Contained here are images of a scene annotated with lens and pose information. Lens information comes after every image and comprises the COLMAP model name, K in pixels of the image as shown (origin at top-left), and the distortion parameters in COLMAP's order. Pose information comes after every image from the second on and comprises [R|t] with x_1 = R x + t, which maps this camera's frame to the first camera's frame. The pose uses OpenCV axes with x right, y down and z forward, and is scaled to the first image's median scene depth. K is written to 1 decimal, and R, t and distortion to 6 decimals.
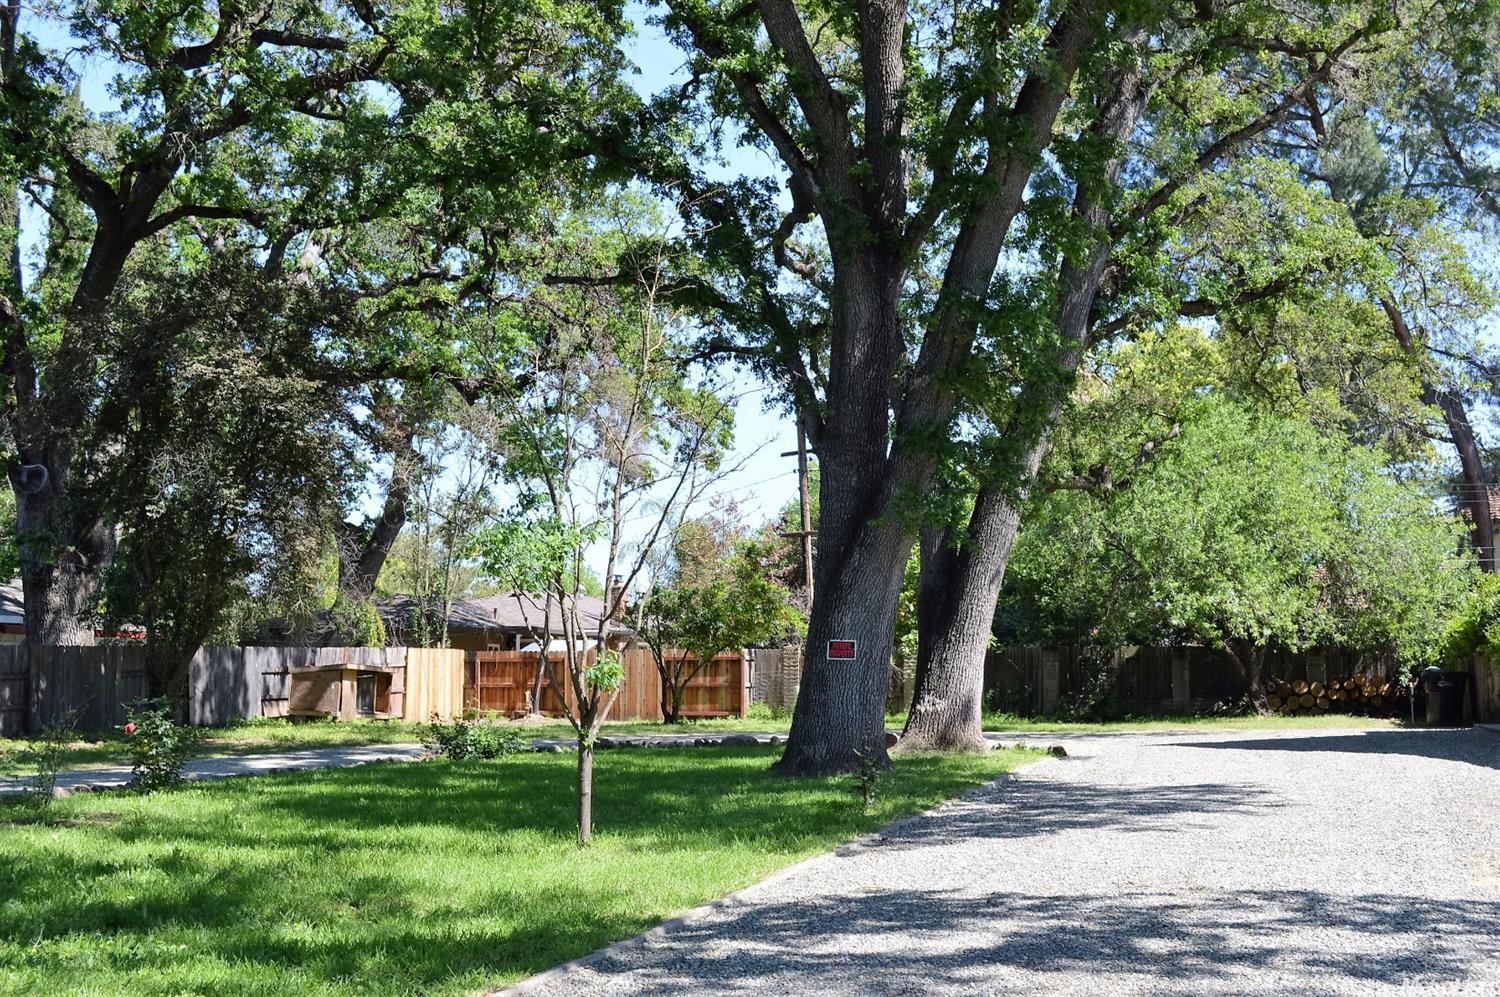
lens RADIAL K [[1761.8, 0, 750.0], [0, 1761.8, 498.5], [0, 0, 1]] dist [-0.033582, -0.021290]
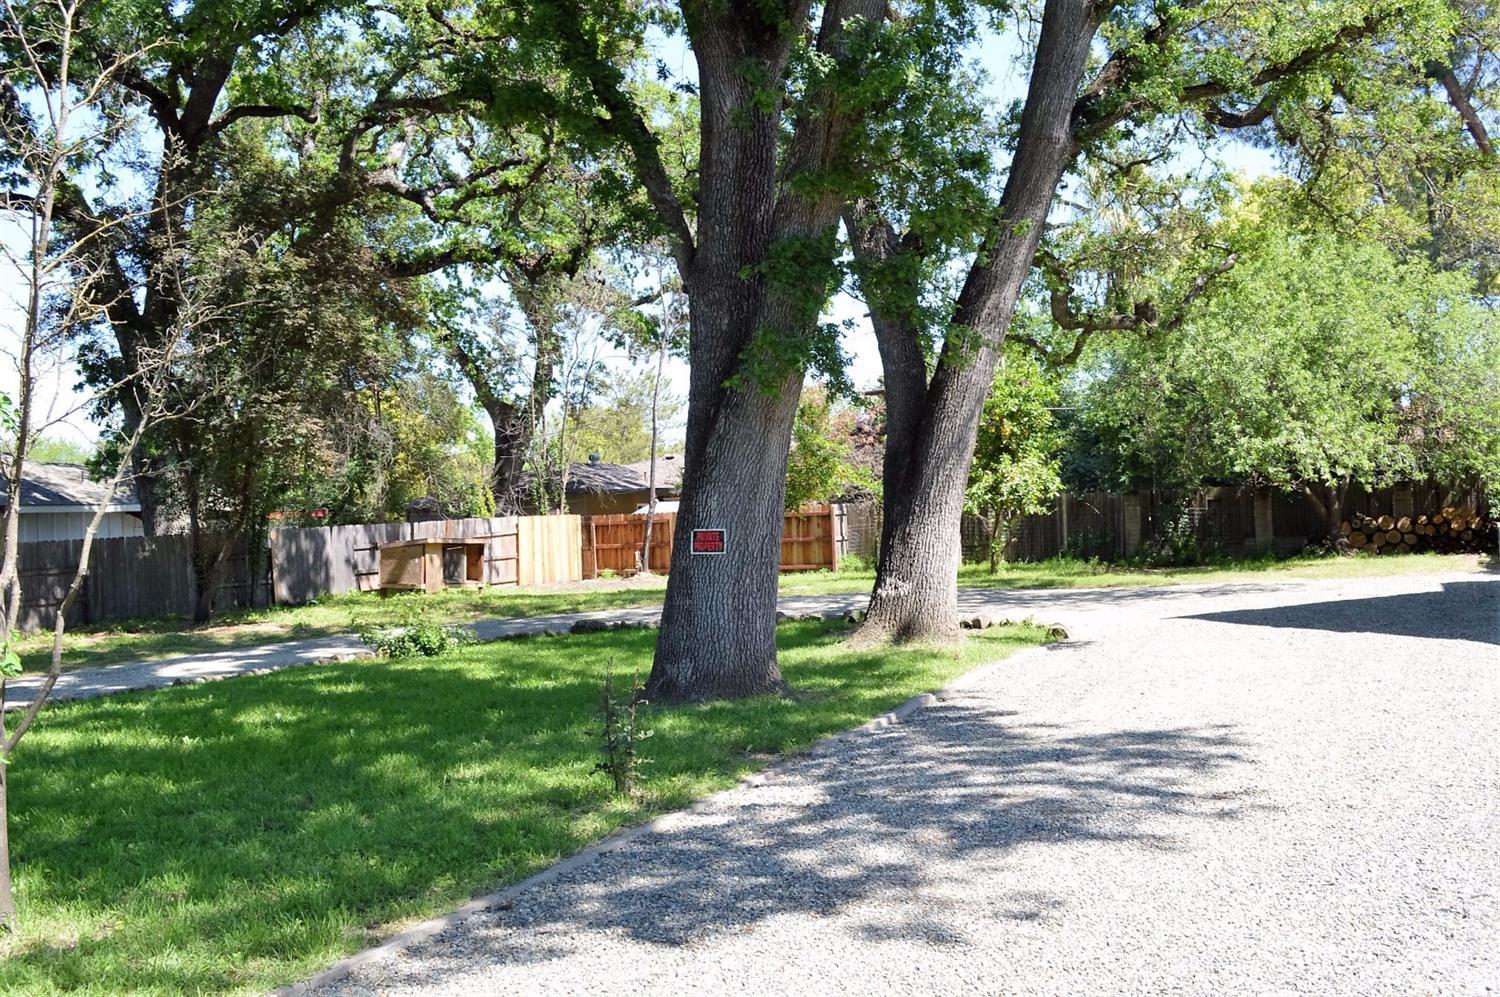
lens RADIAL K [[1428.3, 0, 748.6], [0, 1428.3, 492.2], [0, 0, 1]] dist [-0.108355, 0.159898]
pose [[0.989491, -0.040293, -0.138867, 0.084717], [0.052109, 0.995225, 0.082530, 0.007512], [0.134878, -0.088899, 0.986866, 0.208529]]
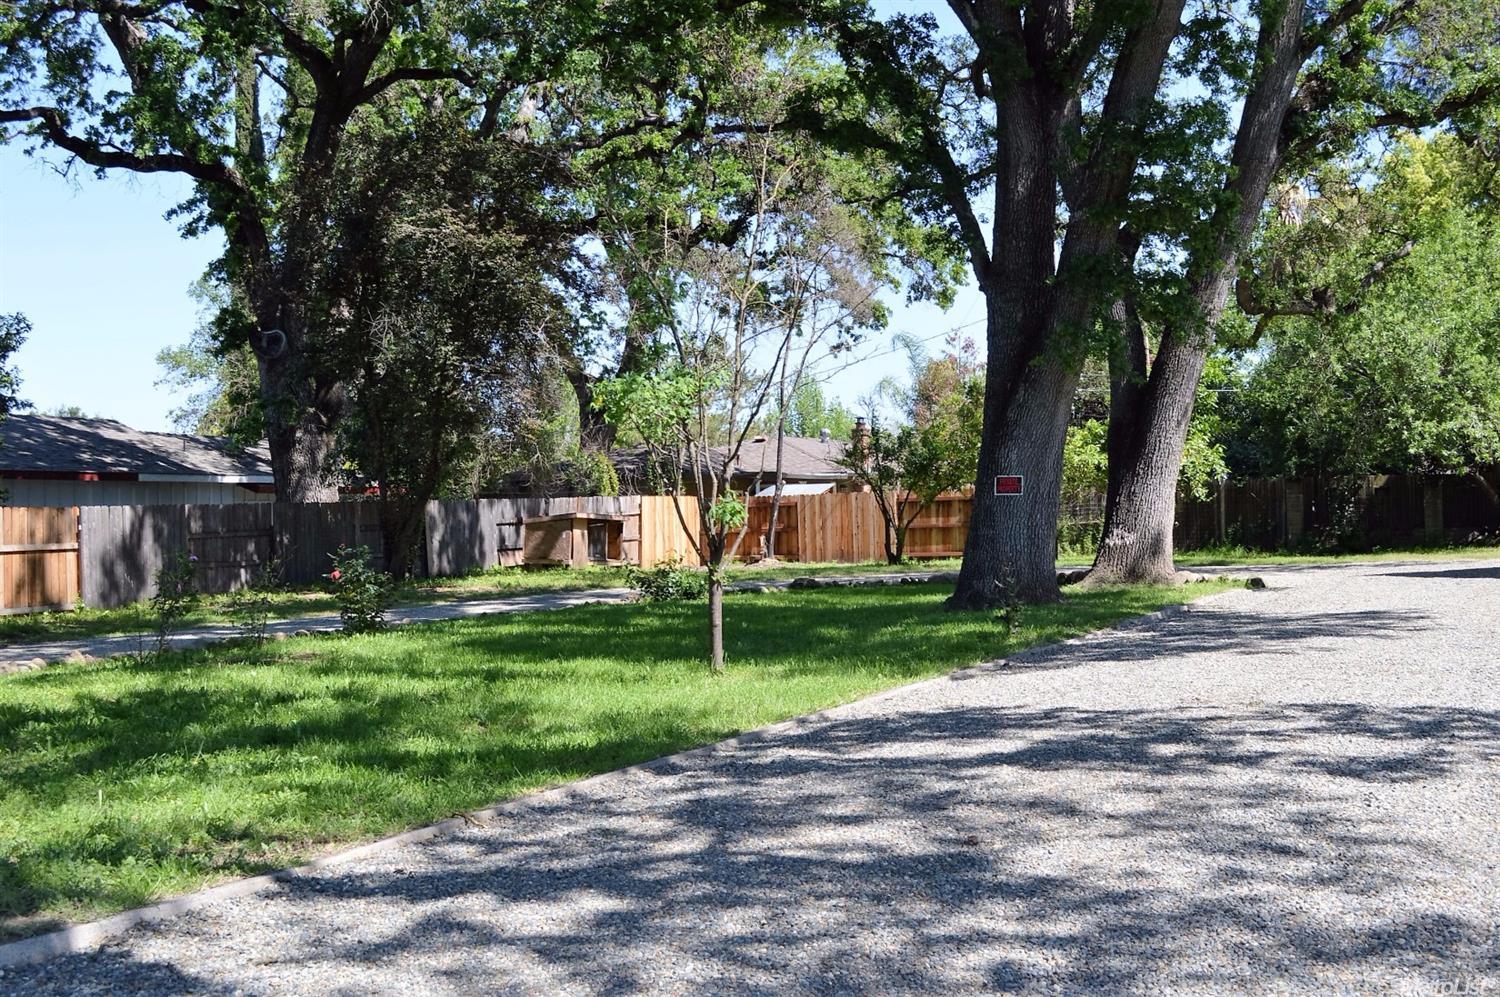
lens RADIAL K [[1812.4, 0, 750.0], [0, 1812.4, 498.5], [0, 0, 1]] dist [-0.025443, -0.048545]
pose [[0.987962, -0.024846, -0.152689, 0.034298], [0.038191, 0.995641, 0.085094, -0.000386], [0.149910, -0.089900, 0.984604, -0.025097]]
